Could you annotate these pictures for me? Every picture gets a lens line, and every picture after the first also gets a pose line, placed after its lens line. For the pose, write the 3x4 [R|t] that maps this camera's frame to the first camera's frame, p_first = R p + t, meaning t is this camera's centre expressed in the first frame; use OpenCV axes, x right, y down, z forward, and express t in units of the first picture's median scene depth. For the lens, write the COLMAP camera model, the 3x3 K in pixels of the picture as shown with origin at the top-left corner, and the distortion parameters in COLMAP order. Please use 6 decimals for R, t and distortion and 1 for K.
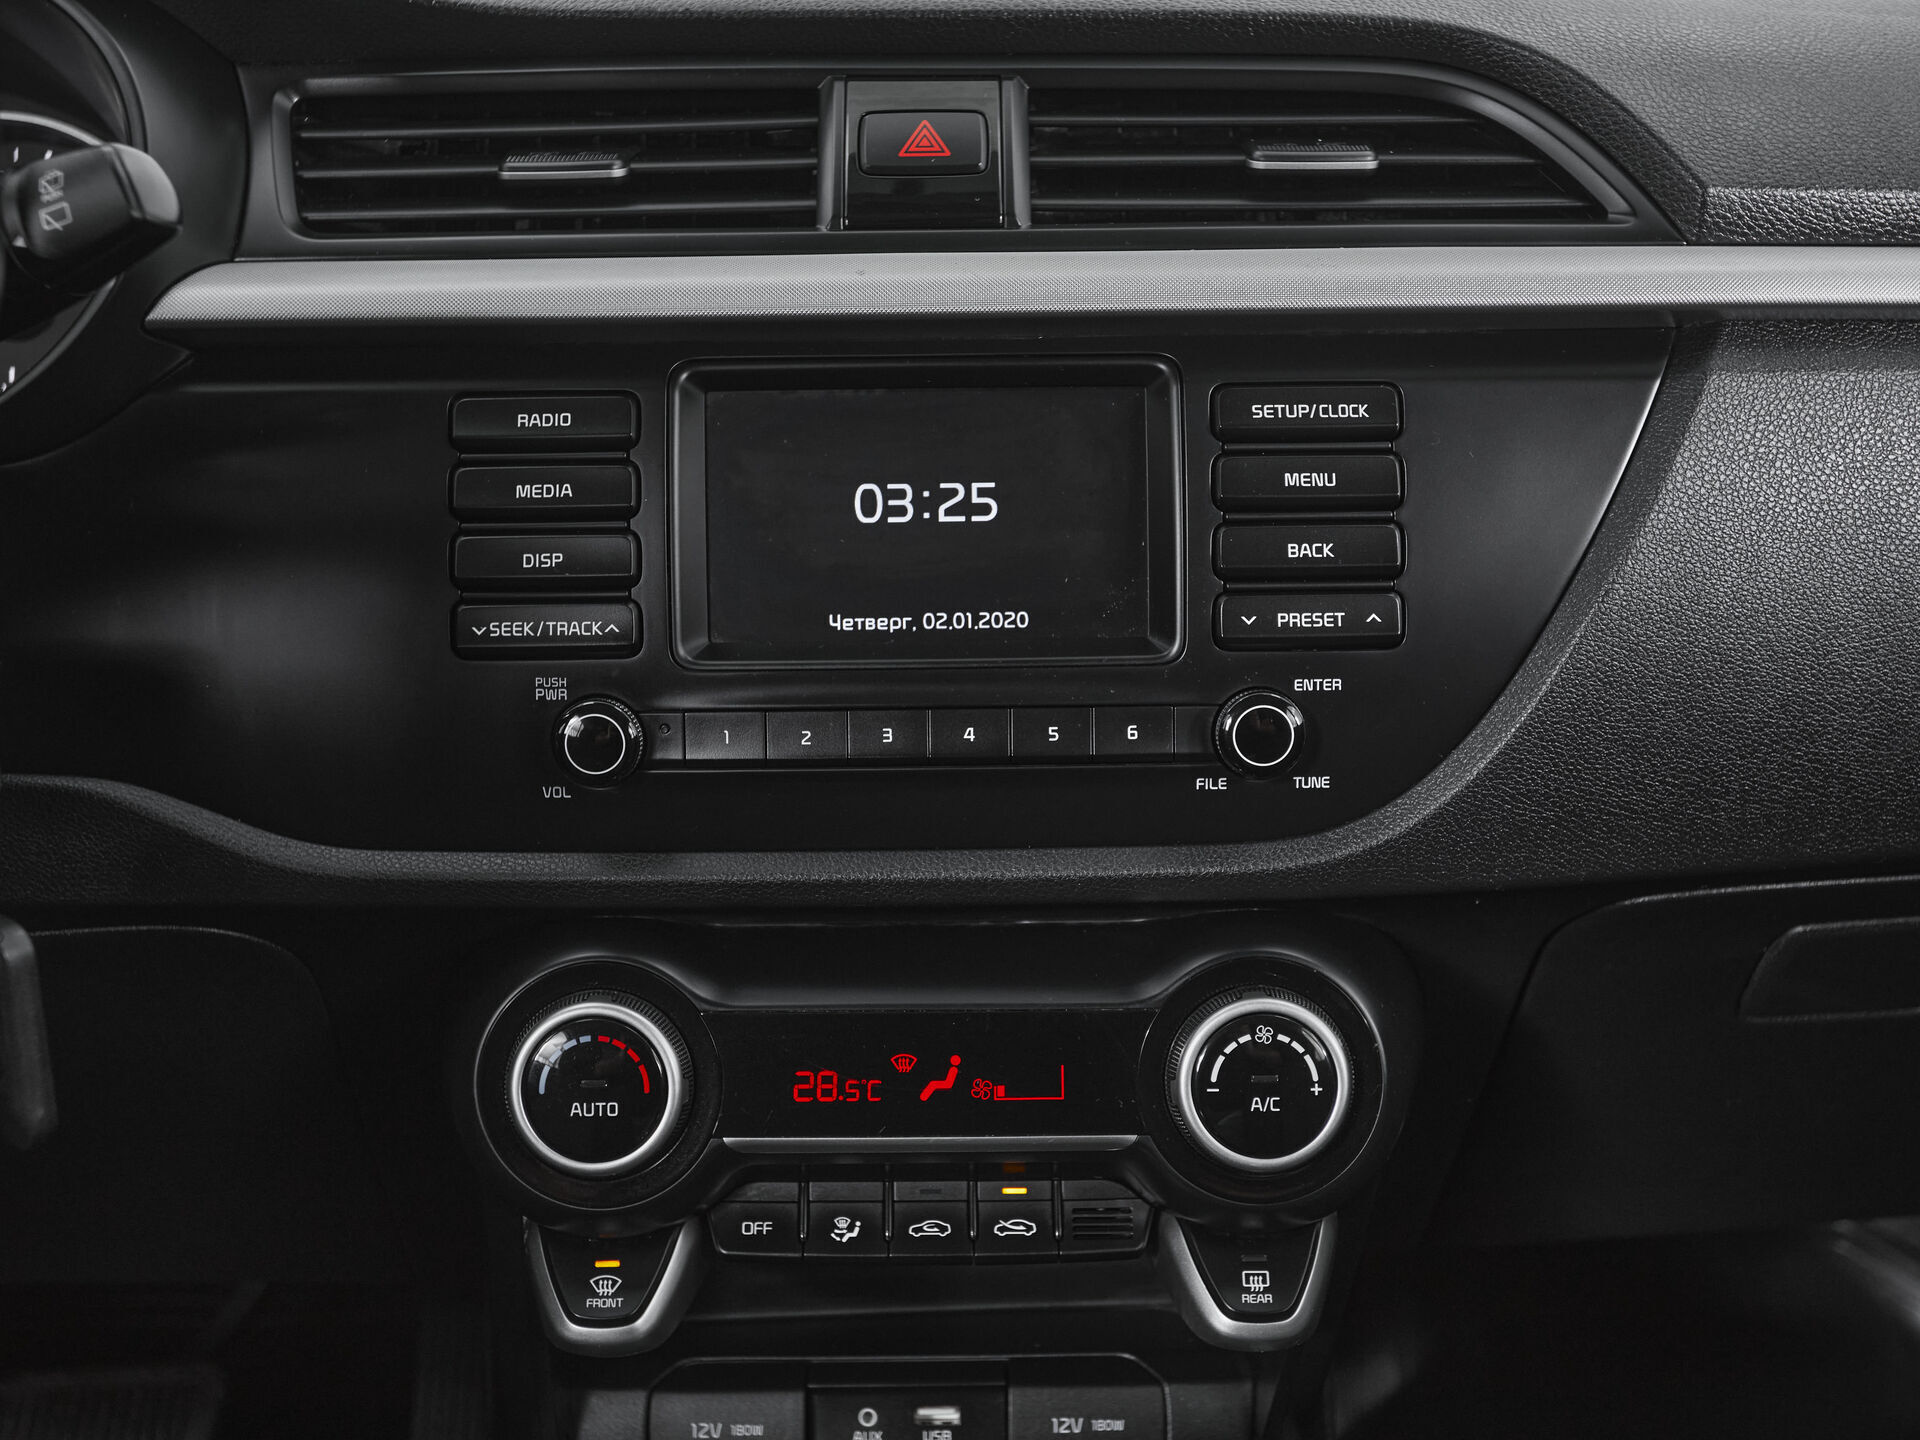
lens RADIAL K [[2367.4, 0, 933.6], [0, 2367.4, 723.2], [0, 0, 1]] dist [0.017960, 0.000000]
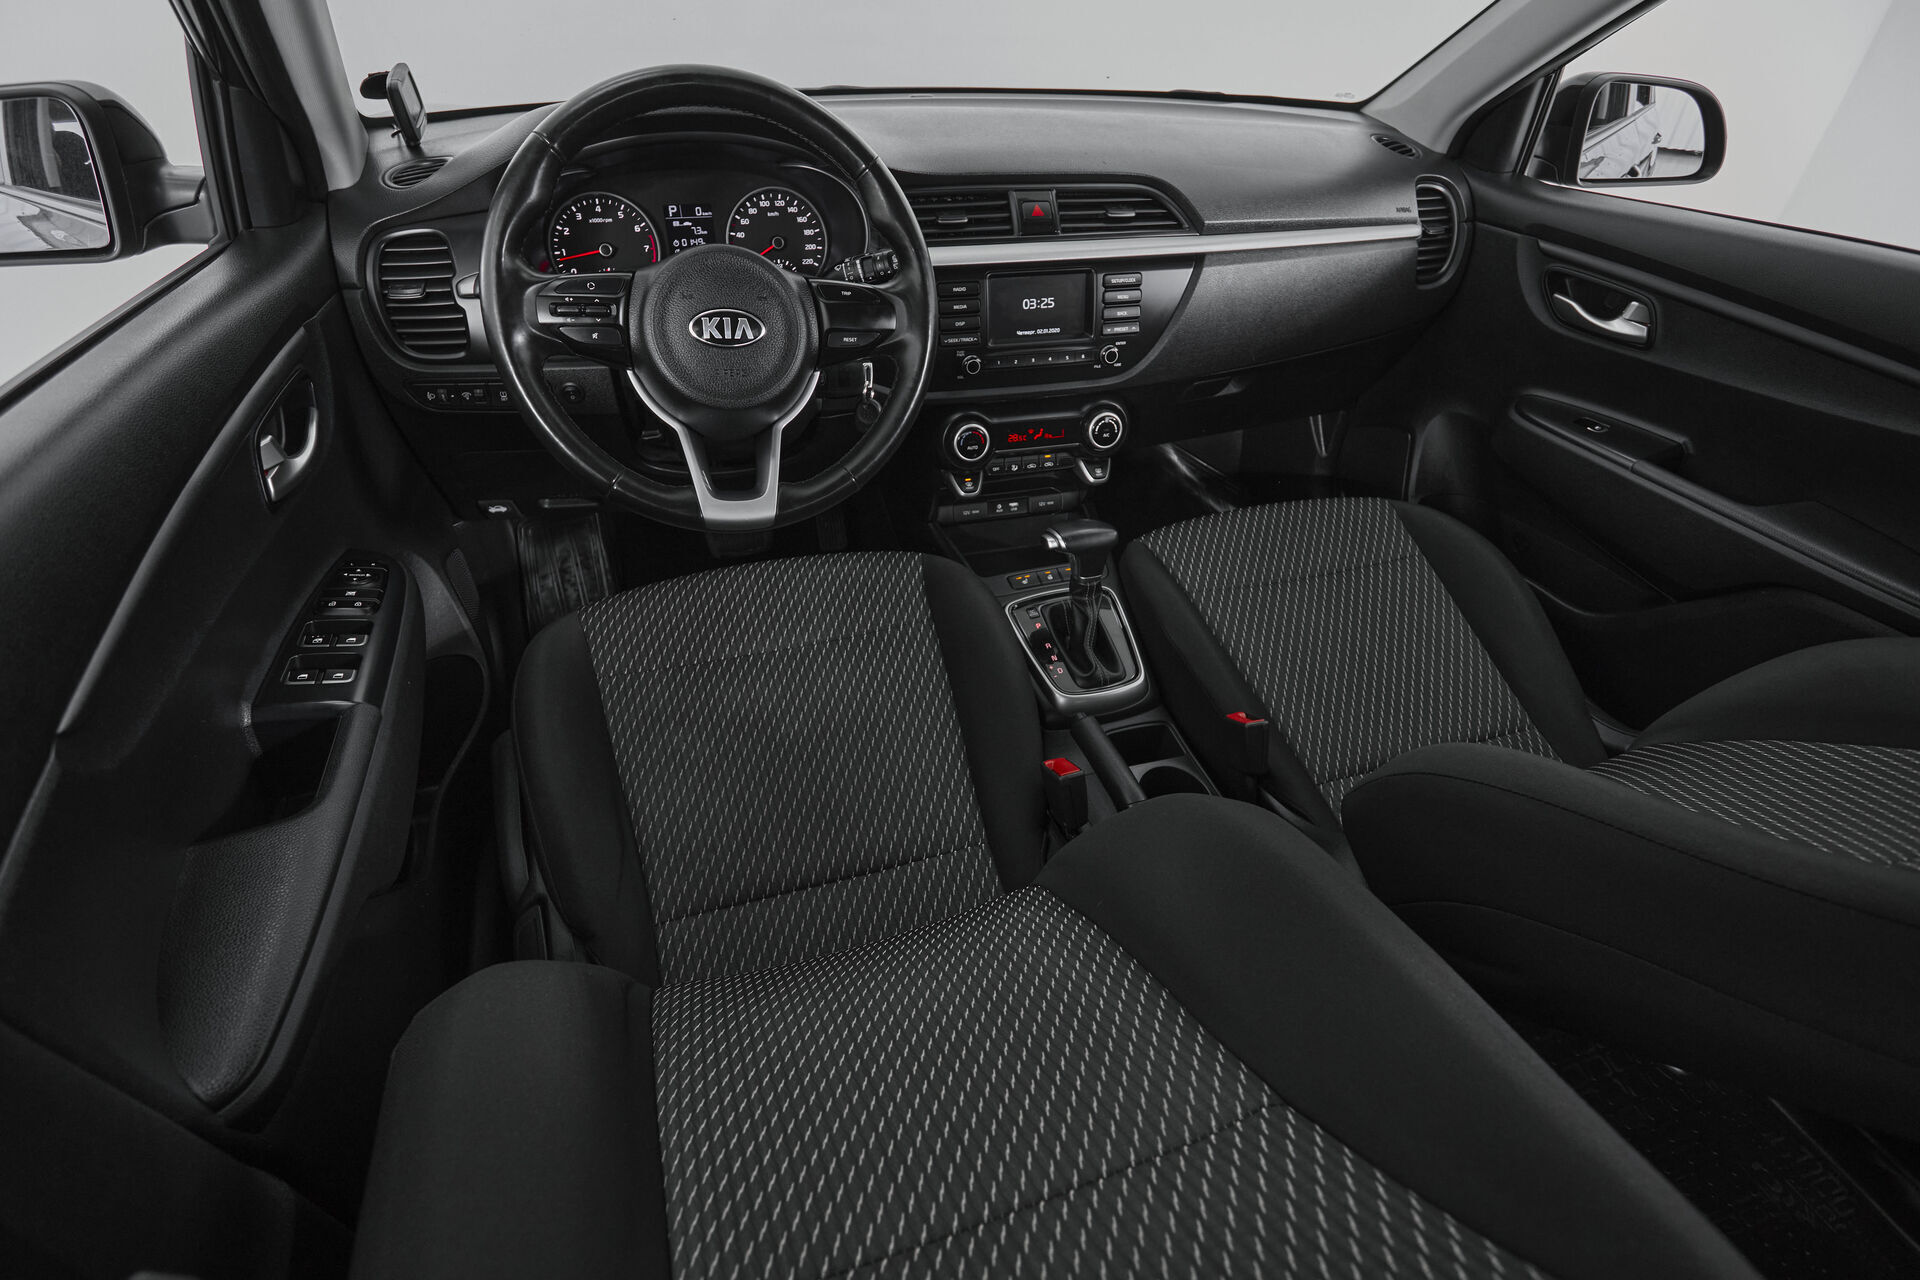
lens RADIAL K [[922.8, 0, 955.2], [0, 922.8, 634.5], [0, 0, 1]] dist [-0.001615, -0.001147]
pose [[0.962506, -0.130332, 0.237898, -0.636724], [0.017533, 0.905068, 0.424906, -0.266517], [-0.270693, -0.404804, 0.873418, -0.693691]]
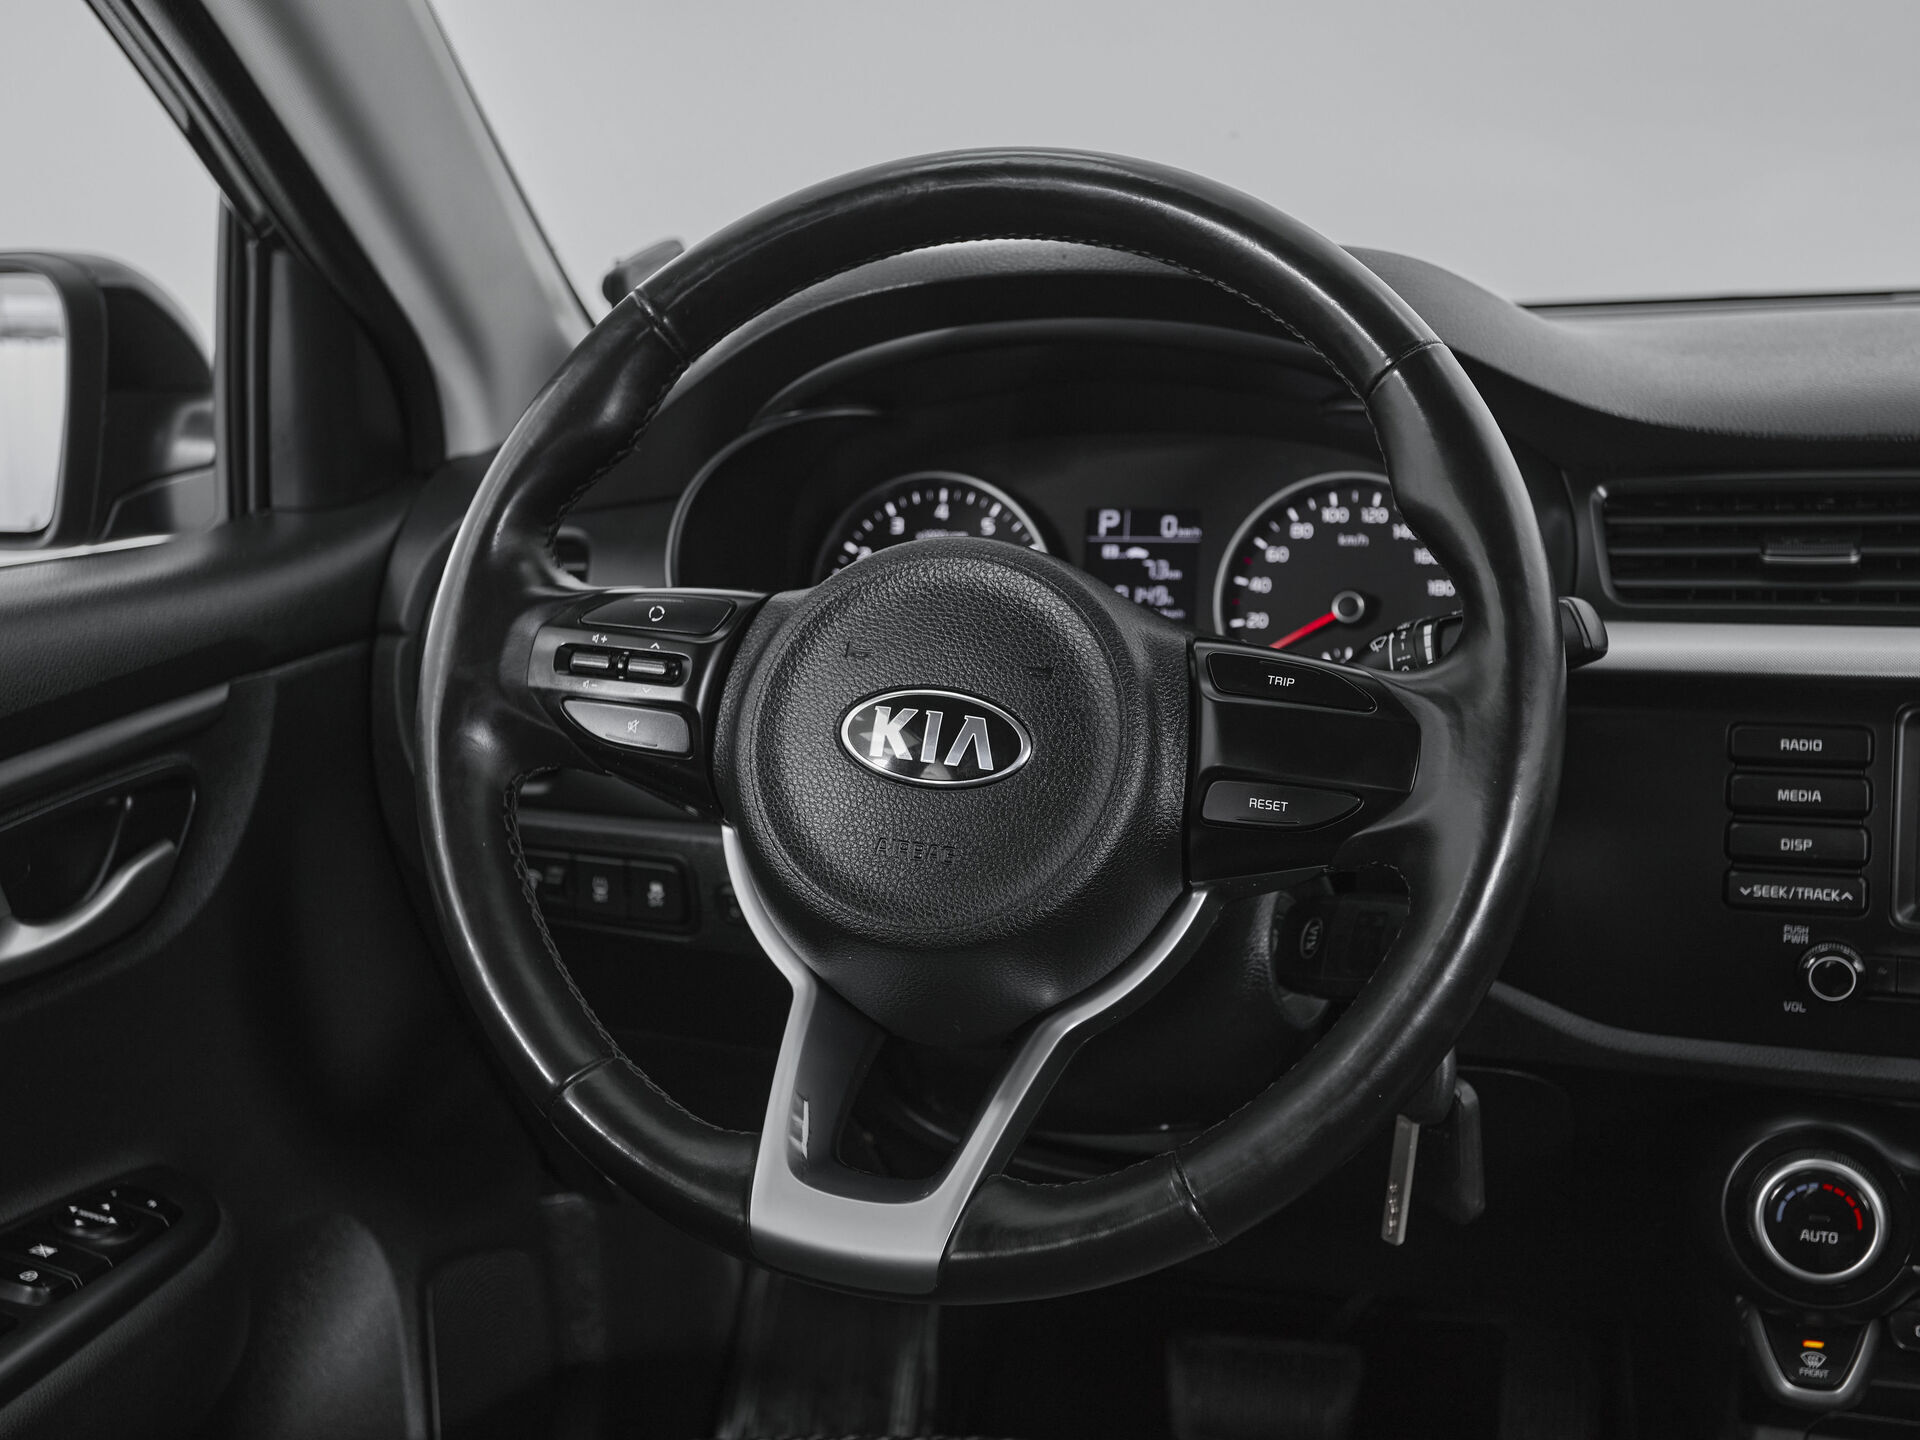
lens RADIAL K [[2367.4, 0, 947.4], [0, 2367.4, 715.7], [0, 0, 1]] dist [0.017960, 0.000000]
pose [[0.949026, 0.041715, -0.312425, -0.201755], [-0.036698, 0.999086, 0.021923, -0.154342], [0.313054, -0.009341, 0.949689, -0.486778]]
